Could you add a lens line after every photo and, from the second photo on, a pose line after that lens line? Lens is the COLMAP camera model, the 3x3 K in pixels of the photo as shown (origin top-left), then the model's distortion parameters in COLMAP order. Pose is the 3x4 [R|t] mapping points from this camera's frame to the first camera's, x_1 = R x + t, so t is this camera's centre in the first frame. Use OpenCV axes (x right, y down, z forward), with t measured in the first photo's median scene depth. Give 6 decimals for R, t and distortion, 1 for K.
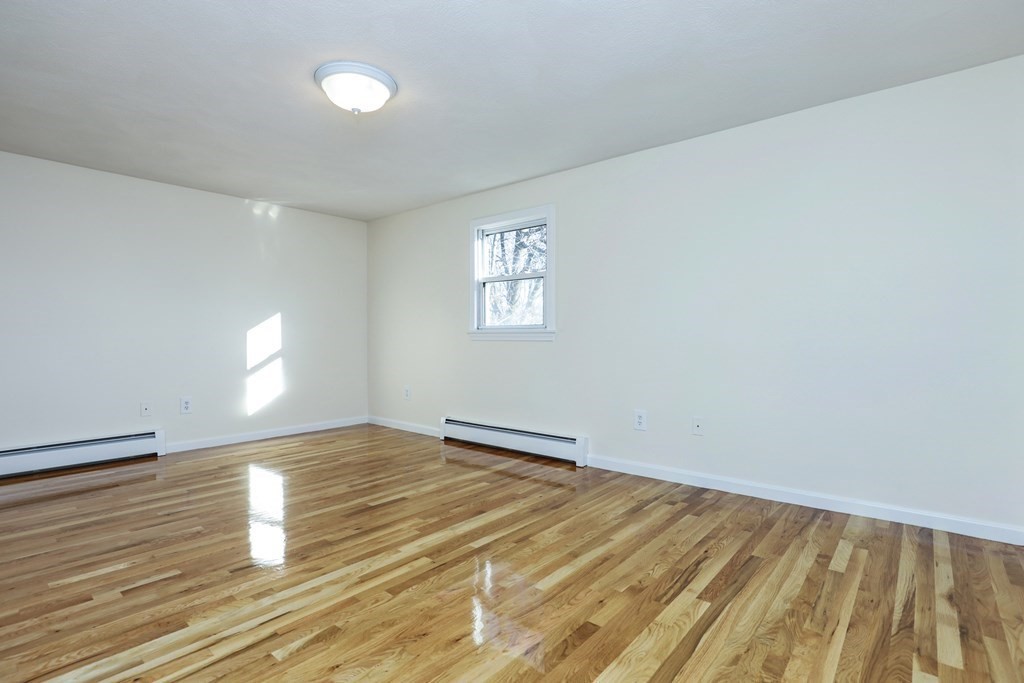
lens RADIAL K [[472.2, 0, 515.0], [0, 472.2, 340.9], [0, 0, 1]] dist [-0.030464, 0.000287]
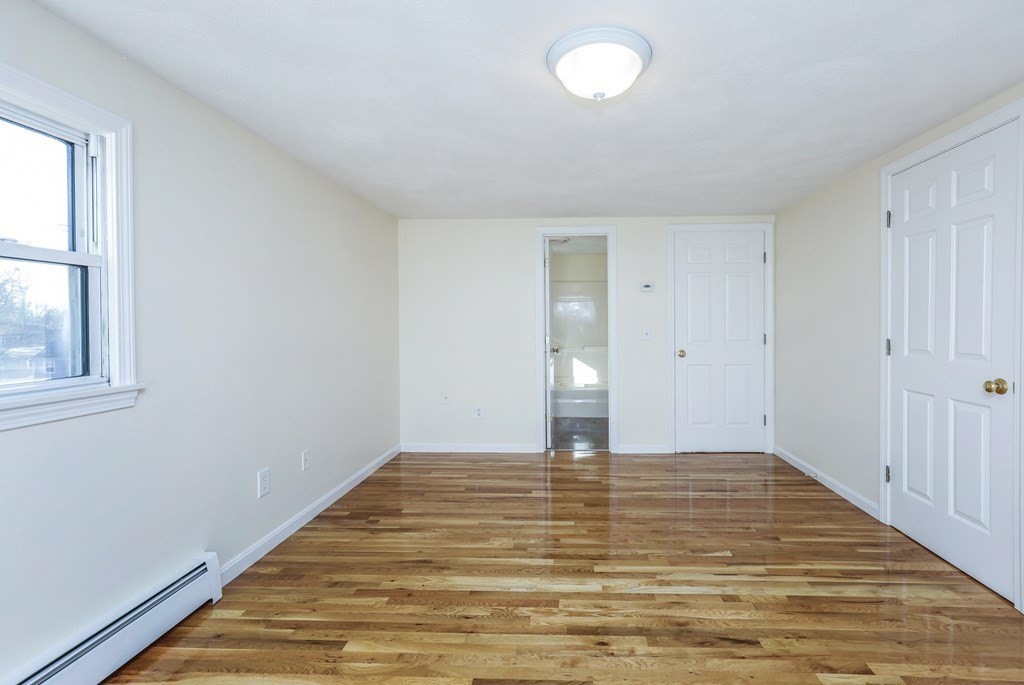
lens RADIAL K [[472.2, 0, 515.0], [0, 472.2, 341.9], [0, 0, 1]] dist [-0.030464, 0.000287]
pose [[-0.552245, -0.022998, 0.833365, -0.923323], [0.025568, 0.998682, 0.044503, -0.142704], [-0.833290, 0.045884, -0.550929, 1.584925]]
